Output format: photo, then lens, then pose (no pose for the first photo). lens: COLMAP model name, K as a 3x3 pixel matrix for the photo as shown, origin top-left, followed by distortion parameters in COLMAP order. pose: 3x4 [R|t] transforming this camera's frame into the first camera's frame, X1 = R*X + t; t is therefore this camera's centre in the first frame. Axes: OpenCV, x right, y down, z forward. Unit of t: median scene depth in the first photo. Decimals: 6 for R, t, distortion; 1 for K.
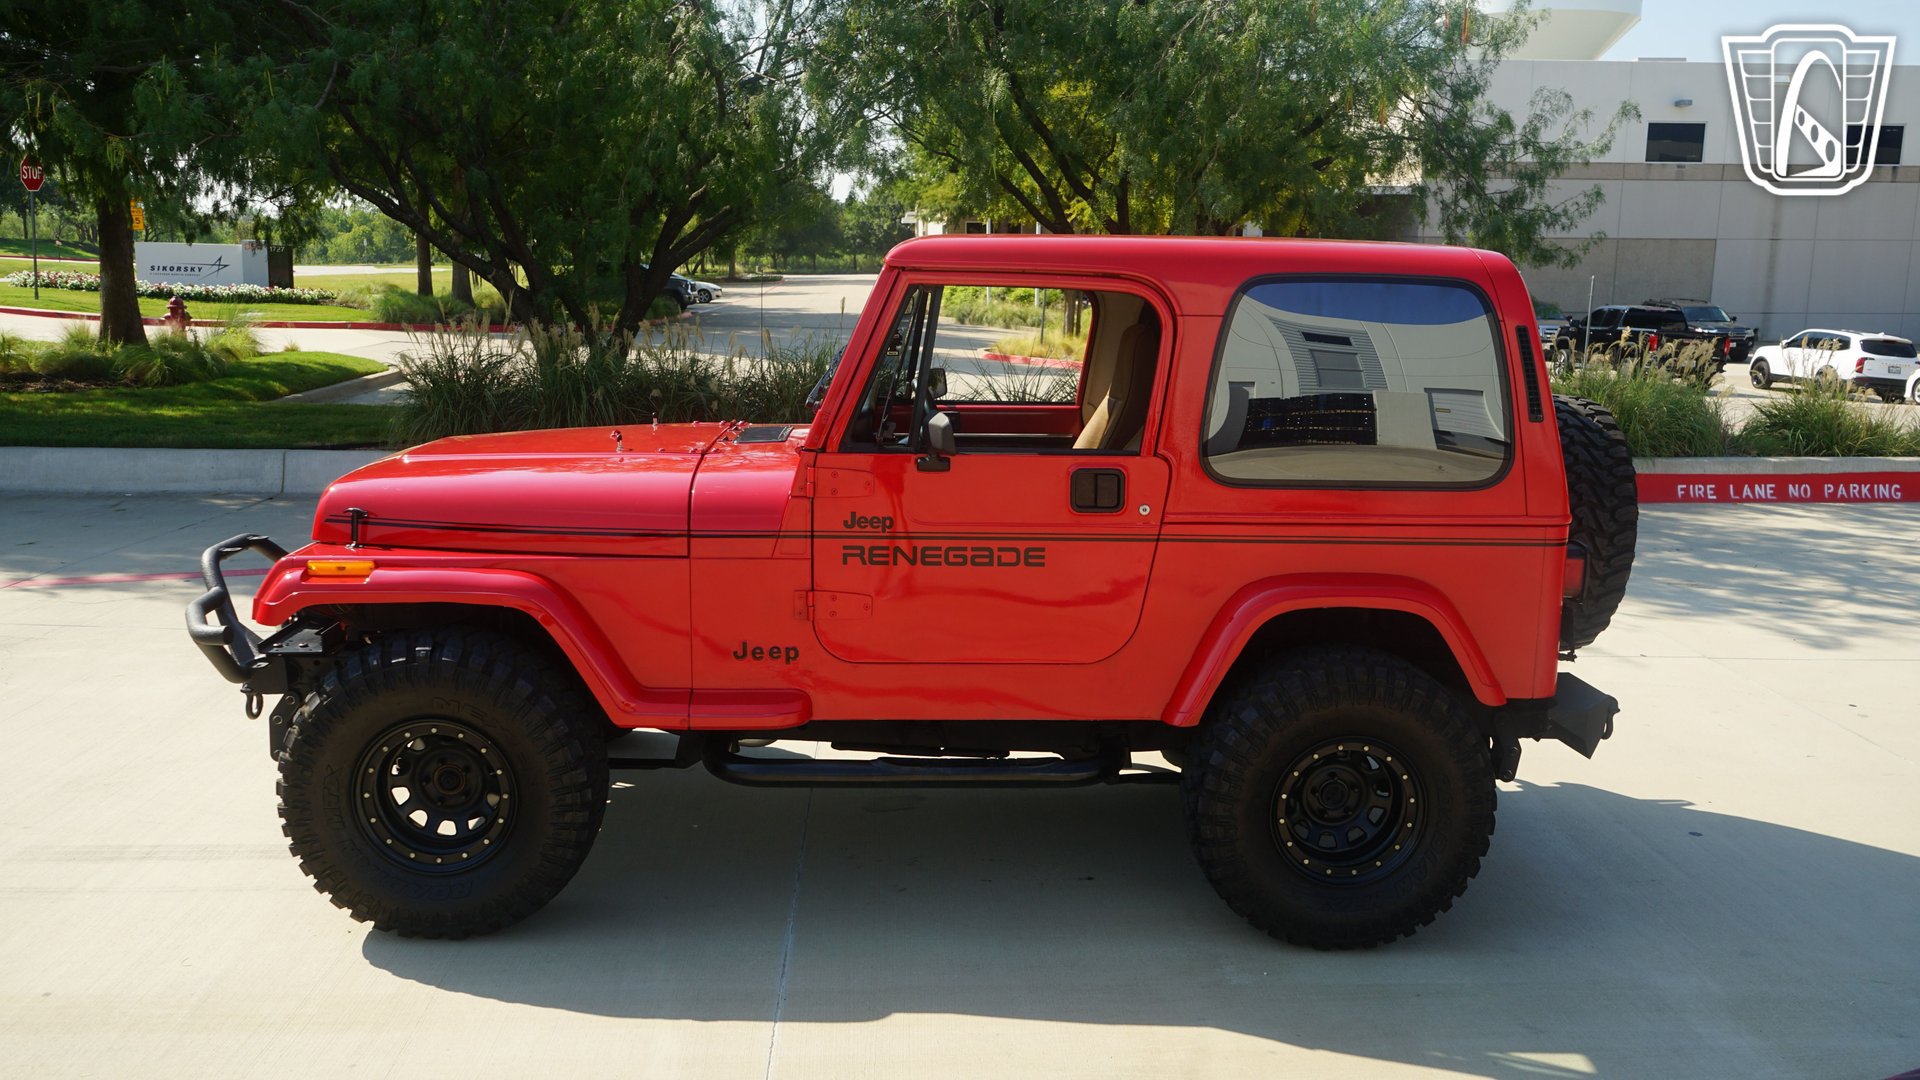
lens RADIAL K [[1530.7, 0, 958.4], [0, 1530.7, 542.2], [0, 0, 1]] dist [-0.009376, -0.004792]
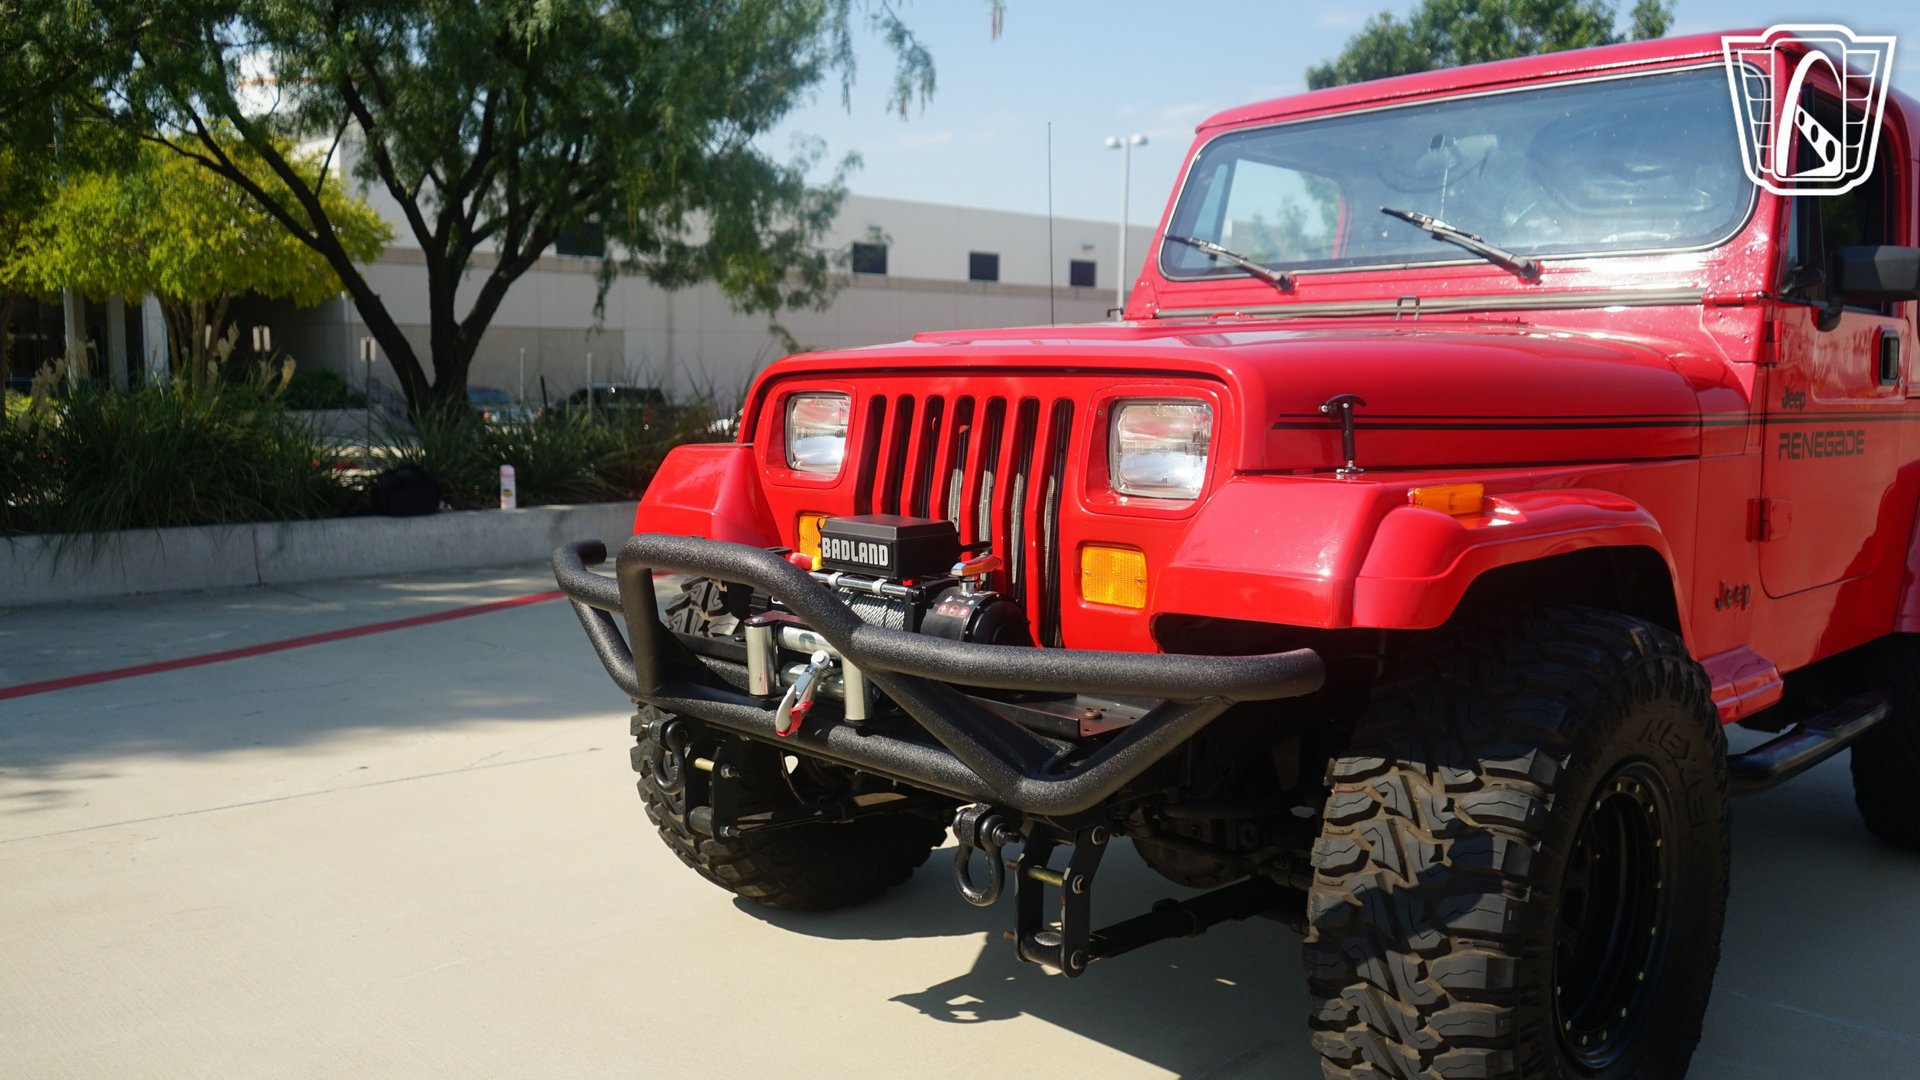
lens RADIAL K [[1528.4, 0, 959.9], [0, 1528.4, 540.3], [0, 0, 1]] dist [-0.010834, 0.001679]
pose [[0.739330, -0.074197, 0.669243, -0.848787], [0.119520, 0.992588, -0.021992, 0.020744], [-0.662651, 0.096248, 0.742718, 0.733146]]
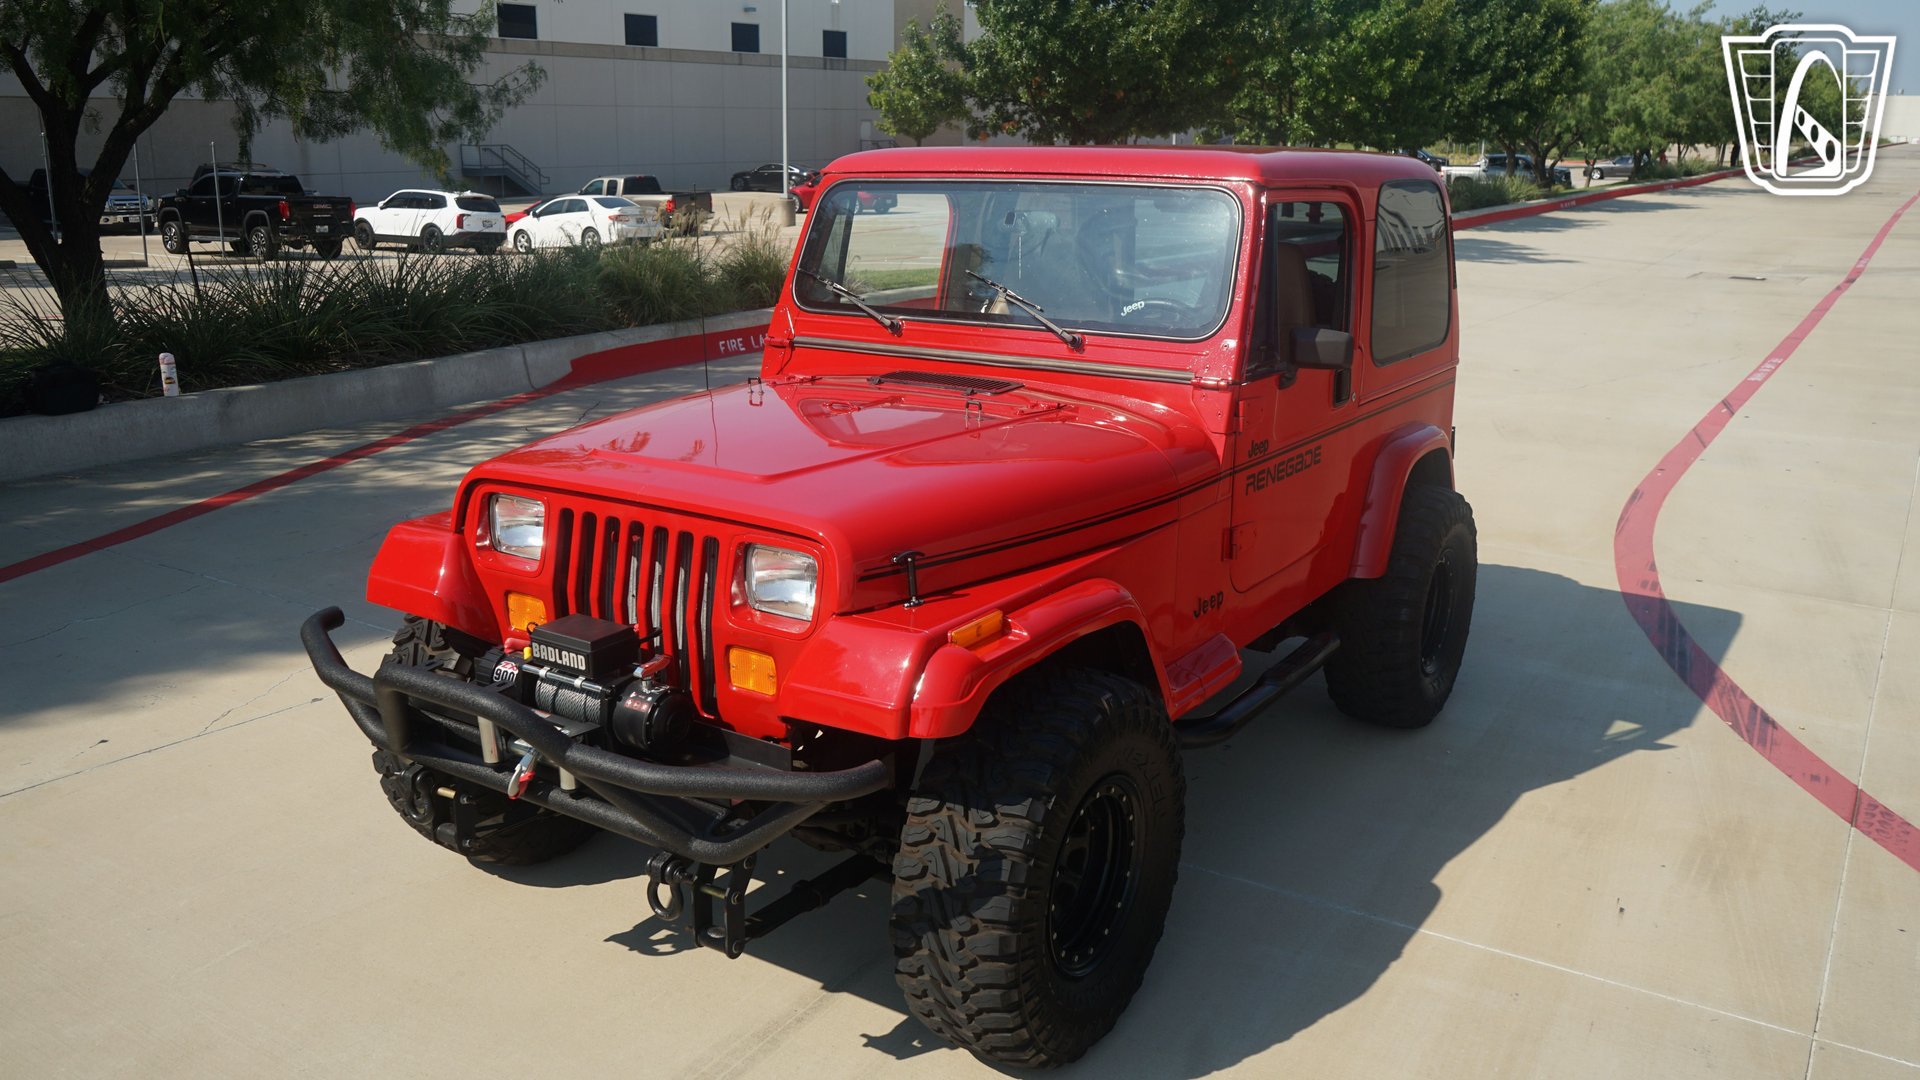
lens RADIAL K [[1521.8, 0, 956.6], [0, 1521.8, 547.2], [0, 0, 1]] dist [-0.011682, 0.014227]
pose [[0.582800, -0.215608, 0.783490, -0.963439], [0.141458, 0.976356, 0.163458, -0.141291], [-0.800208, 0.015568, 0.599520, 0.568727]]
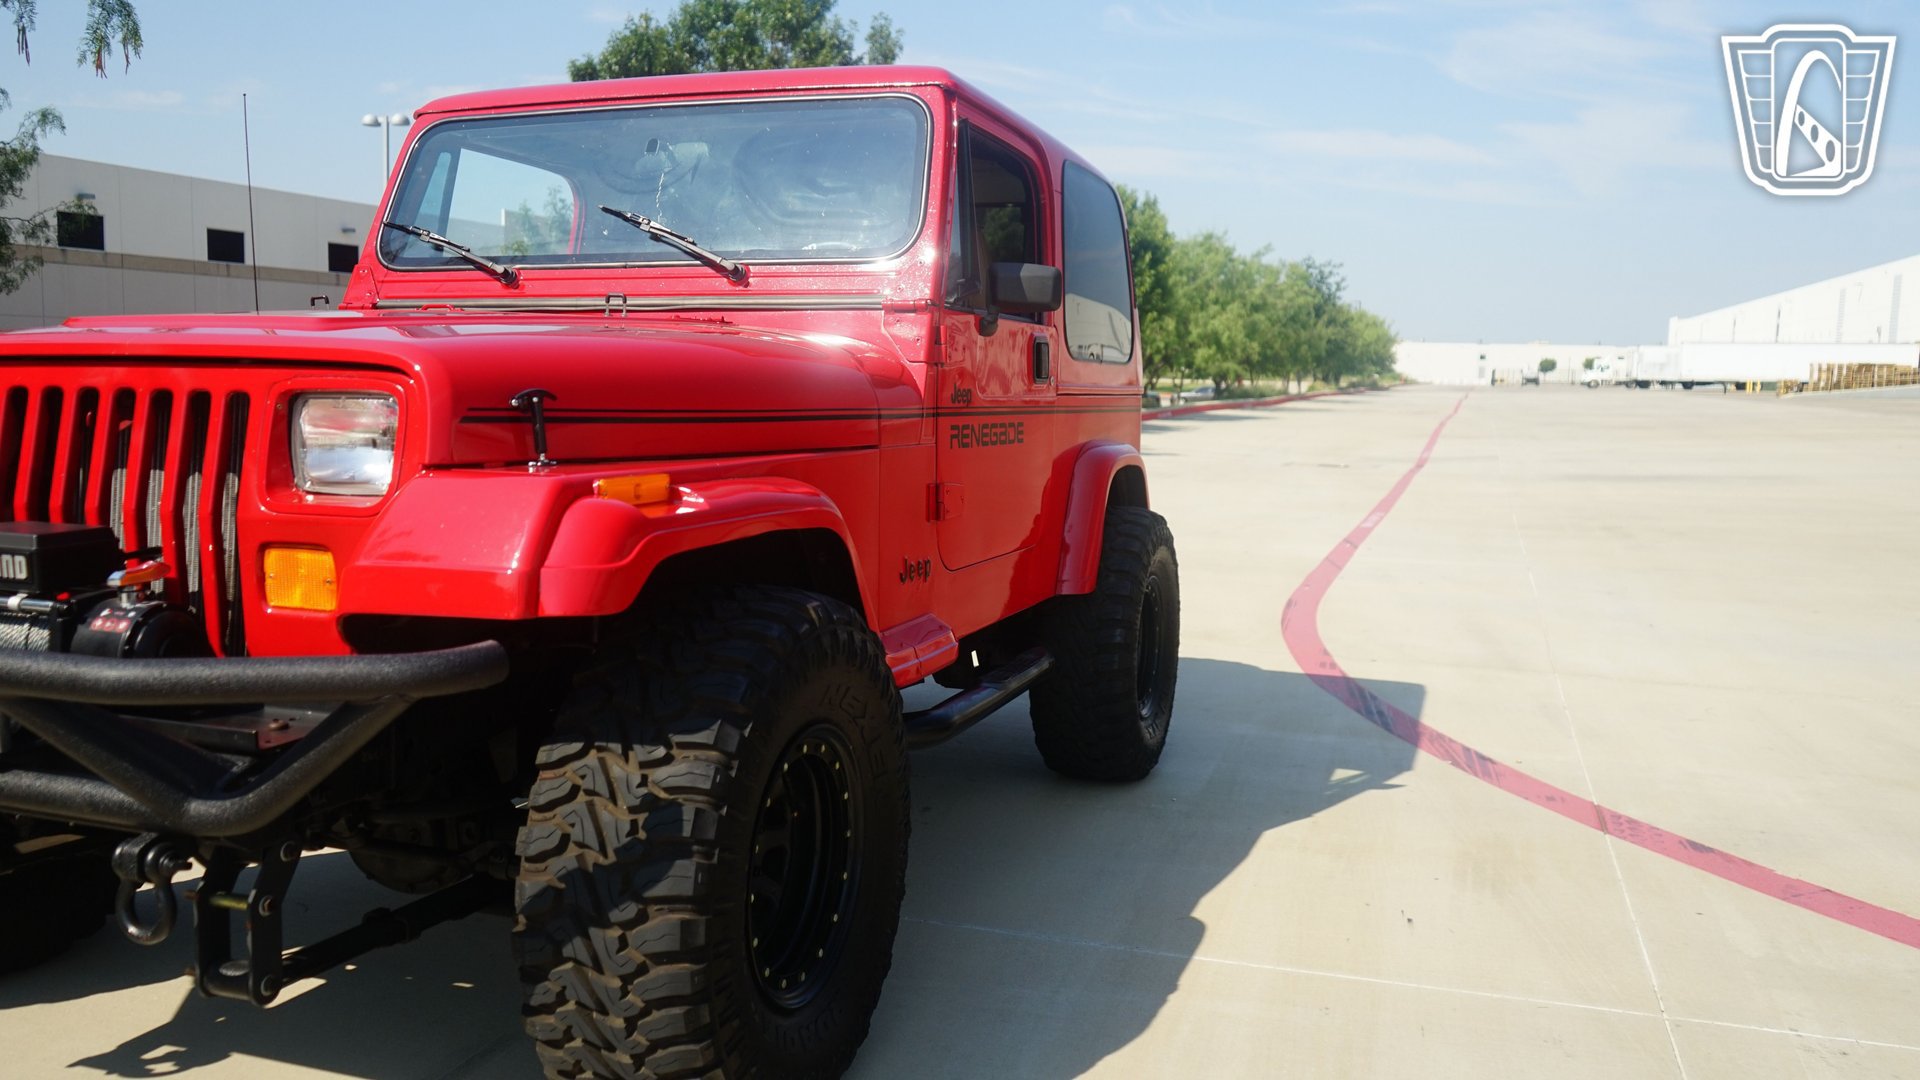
lens RADIAL K [[1530.7, 0, 958.4], [0, 1530.7, 542.2], [0, 0, 1]] dist [-0.009376, -0.004792]
pose [[0.366274, -0.098977, 0.925228, -0.841074], [0.152436, 0.987276, 0.045270, 0.026473], [-0.917936, 0.124457, 0.376701, 0.700973]]
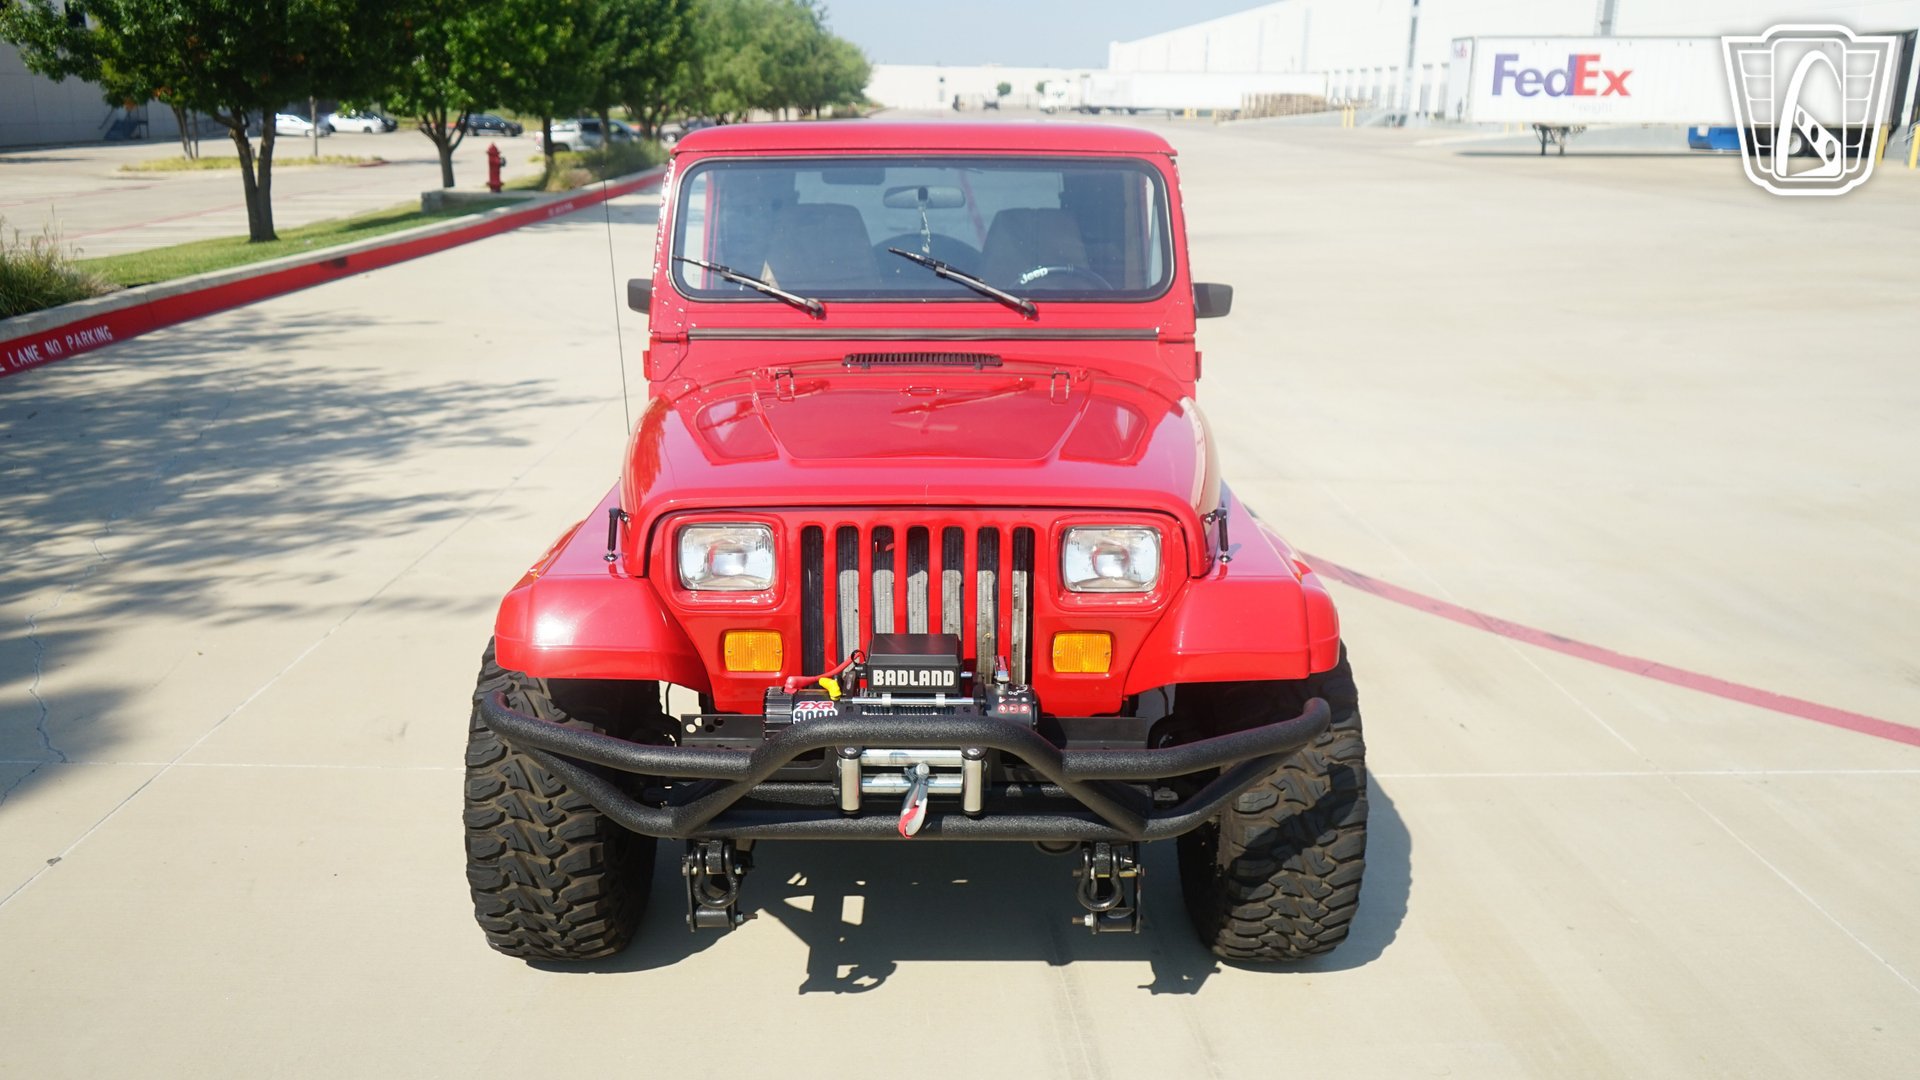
lens RADIAL K [[1528.4, 0, 959.9], [0, 1528.4, 540.3], [0, 0, 1]] dist [-0.010834, 0.001679]
pose [[0.028263, -0.279364, 0.959769, -1.159360], [0.170153, 0.947485, 0.270778, -0.241291], [-0.985012, 0.155654, 0.074313, 1.099065]]
